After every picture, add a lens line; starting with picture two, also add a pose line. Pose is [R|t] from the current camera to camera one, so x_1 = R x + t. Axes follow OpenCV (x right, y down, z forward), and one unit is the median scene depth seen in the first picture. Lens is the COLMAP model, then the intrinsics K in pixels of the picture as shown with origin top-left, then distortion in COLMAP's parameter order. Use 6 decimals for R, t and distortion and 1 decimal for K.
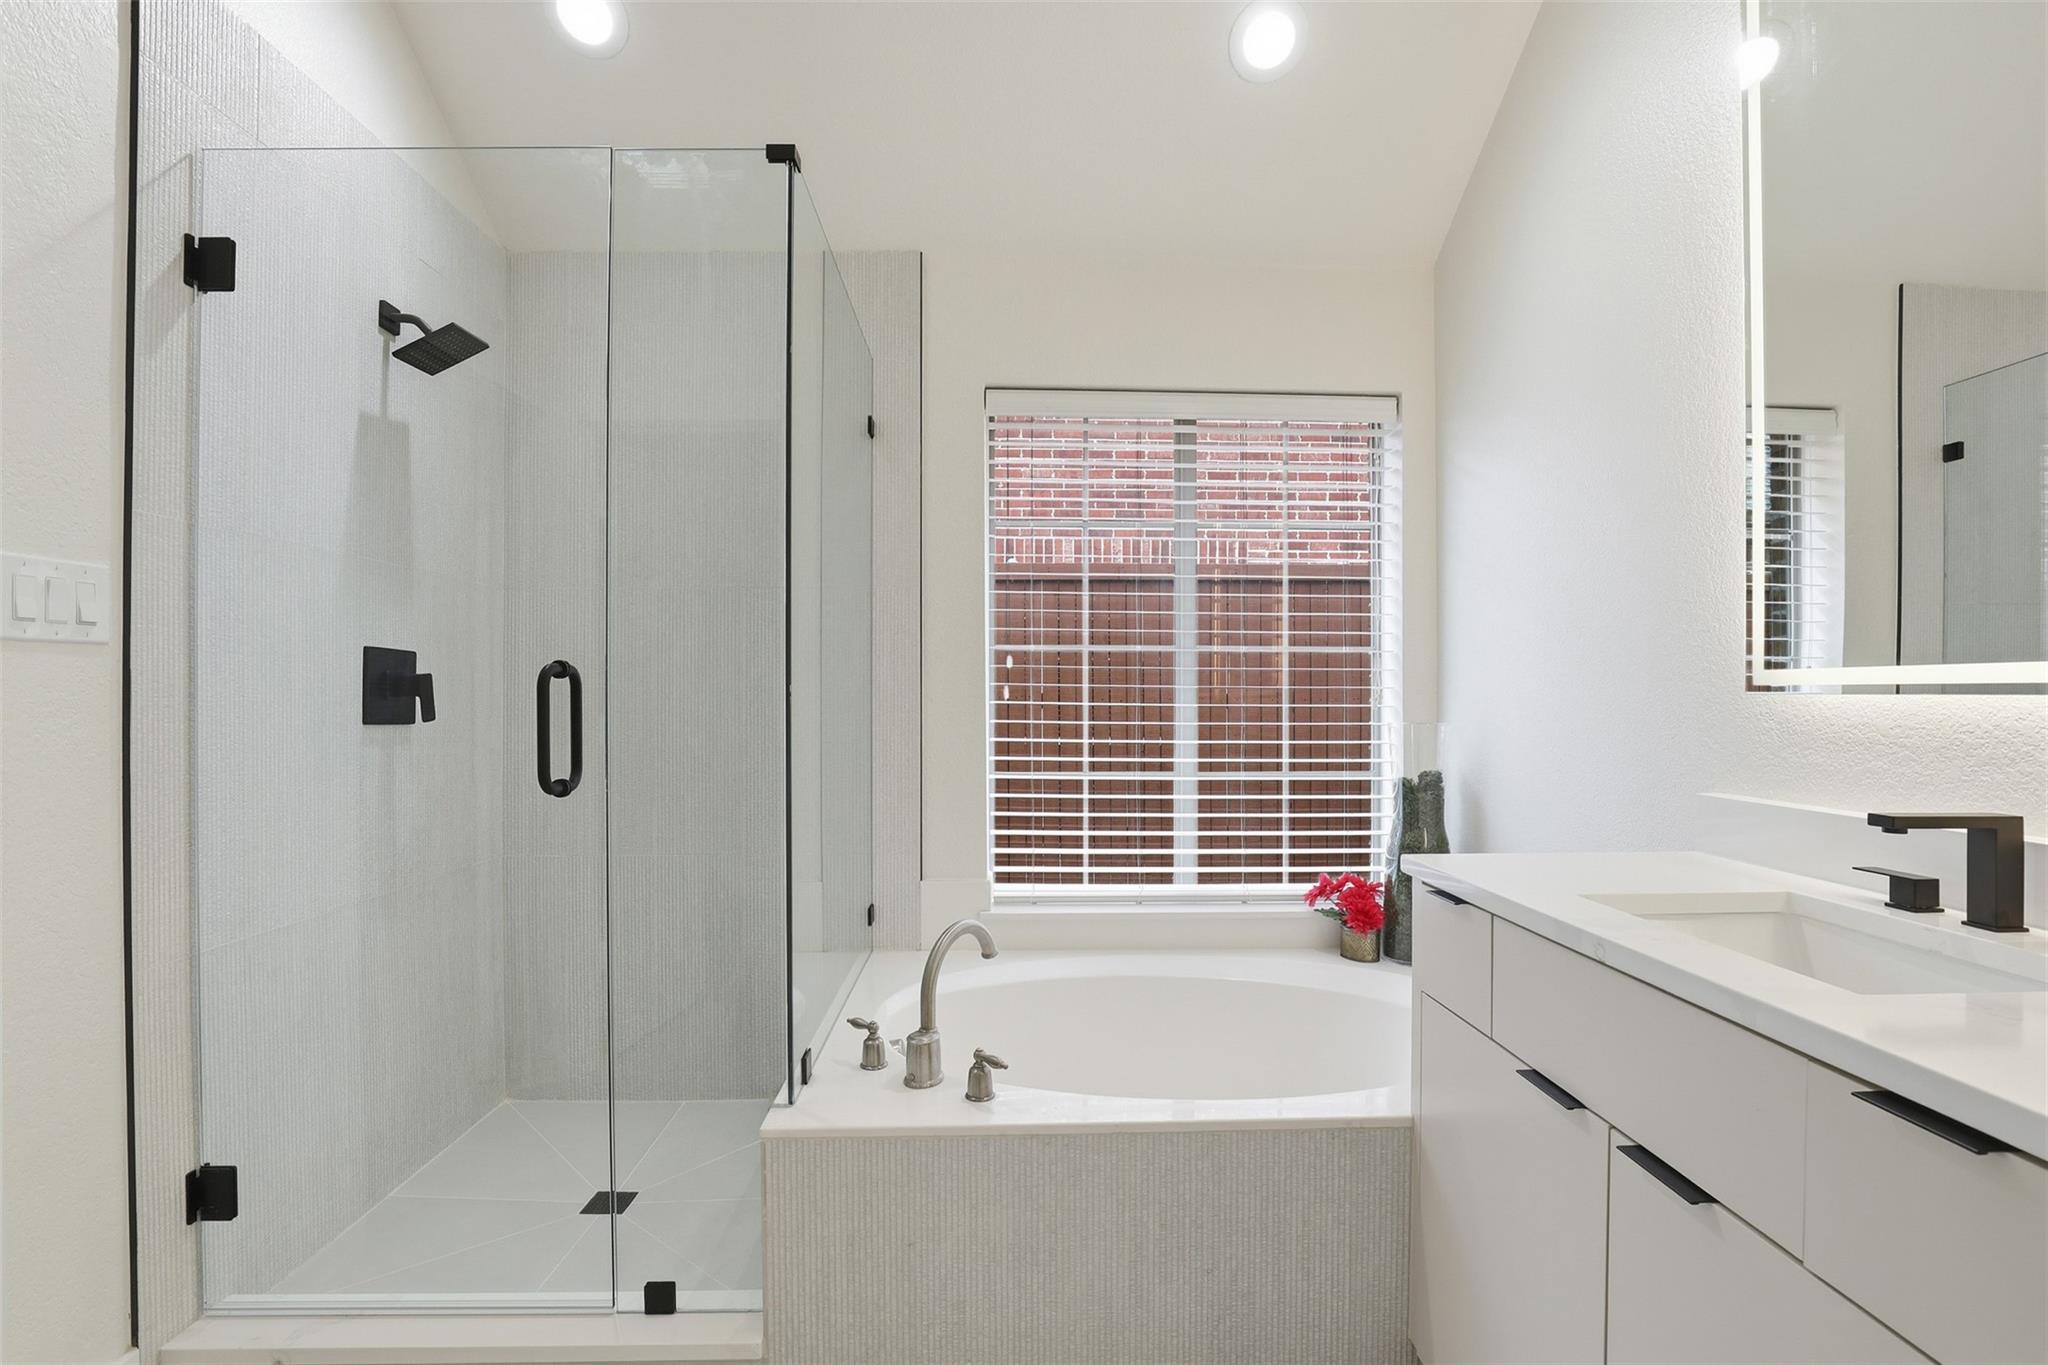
lens RADIAL K [[936.2, 0, 1041.1], [0, 936.2, 702.8], [0, 0, 1]] dist [-0.024638, -0.000029]
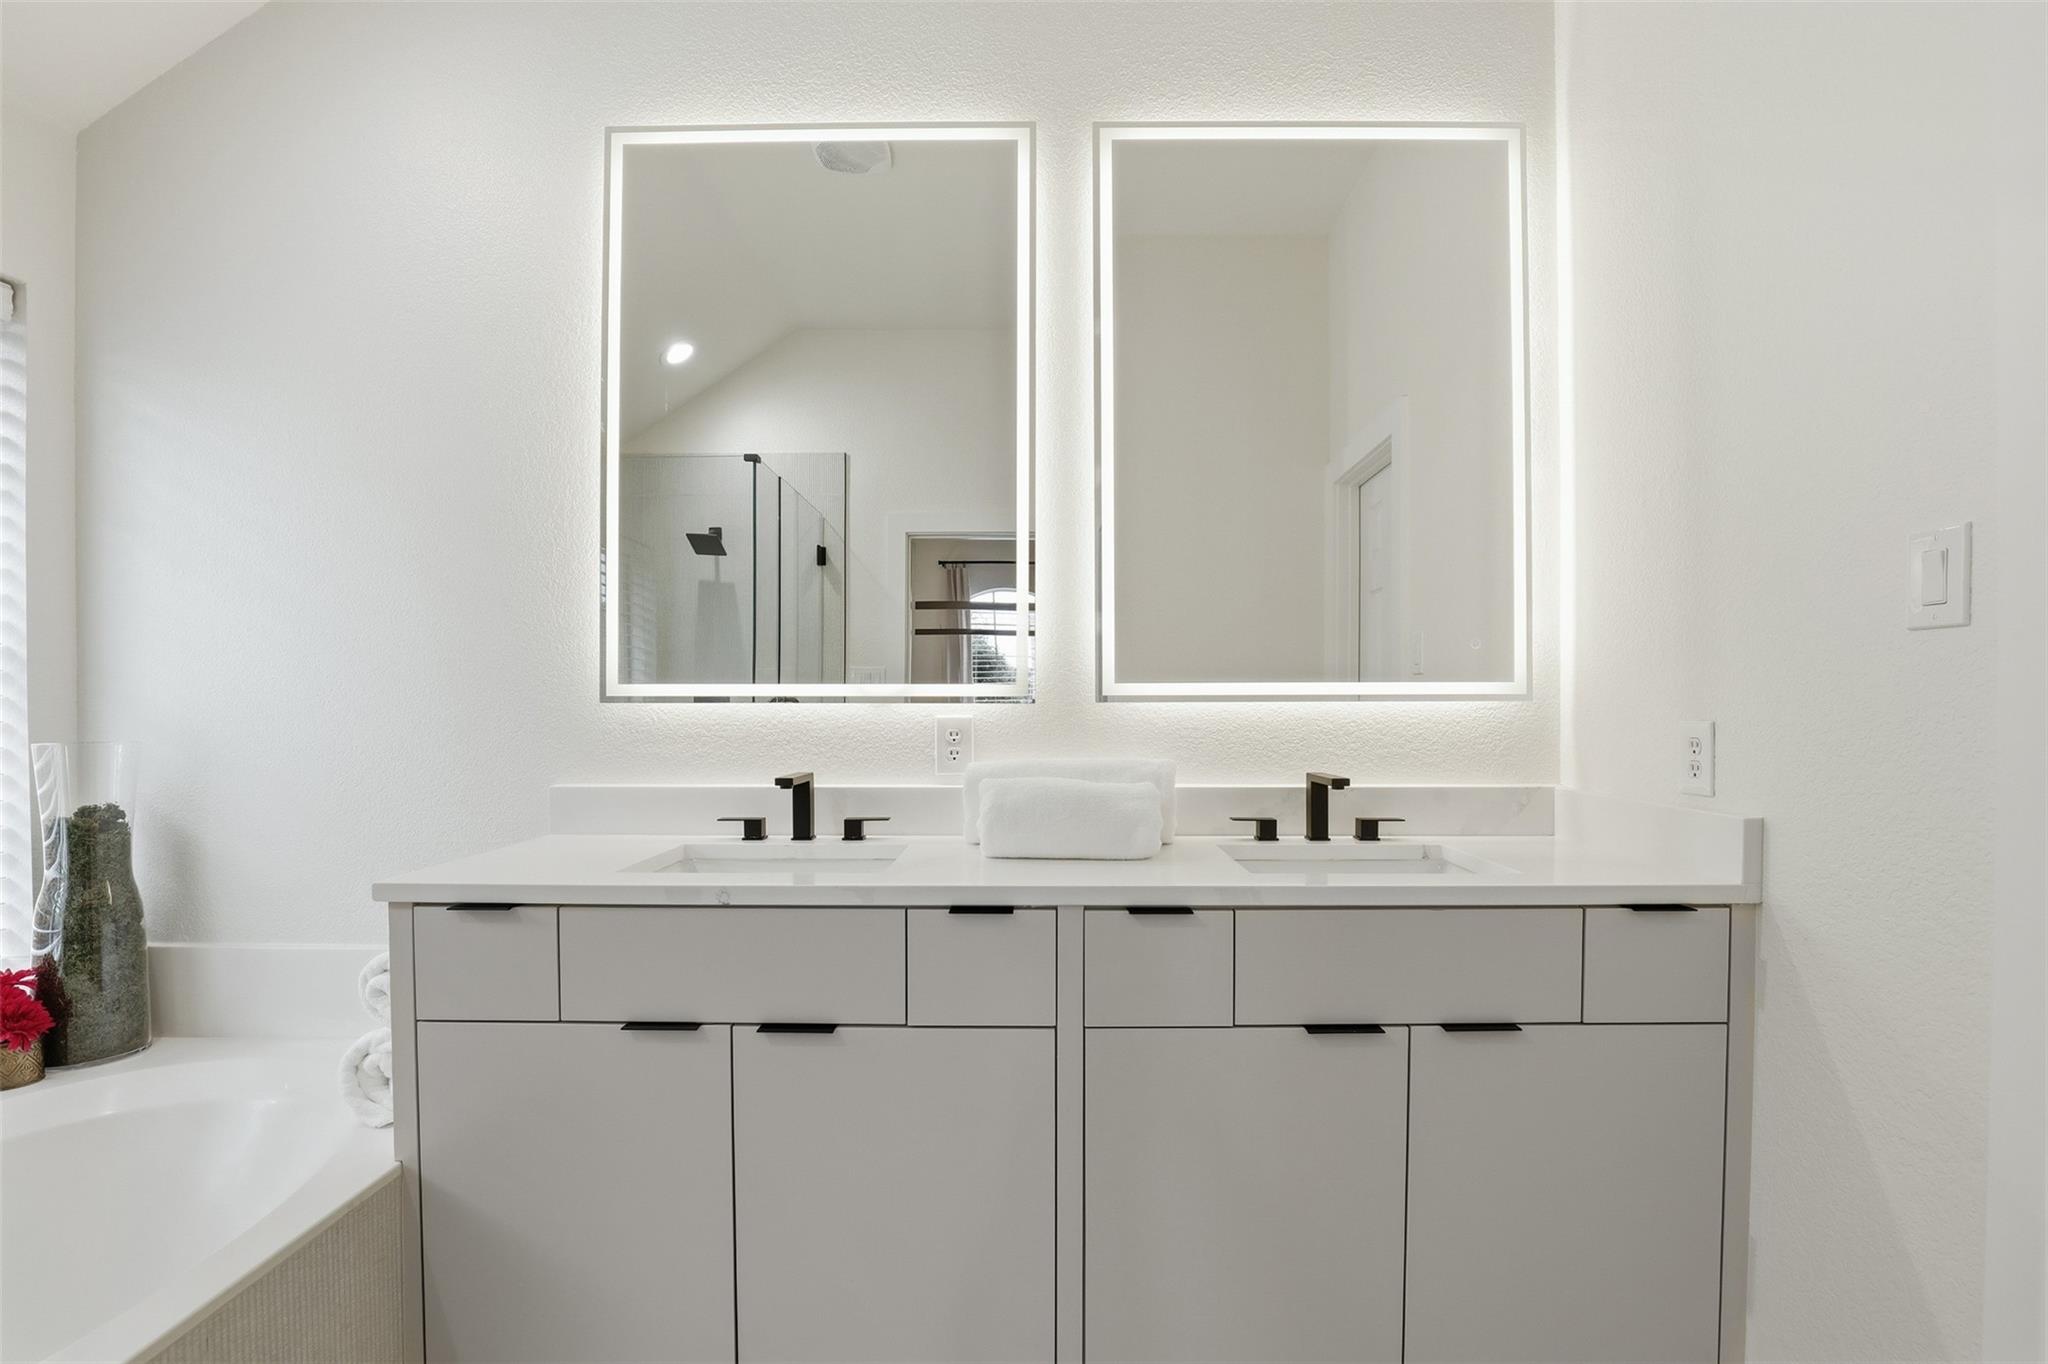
lens RADIAL K [[936.2, 0, 1041.1], [0, 936.2, 702.3], [0, 0, 1]] dist [-0.024638, -0.000029]
pose [[0.053341, 0.004473, 0.998566, -0.620972], [0.008701, 0.999950, -0.004944, 0.002219], [-0.998538, 0.008952, 0.053300, 0.424983]]
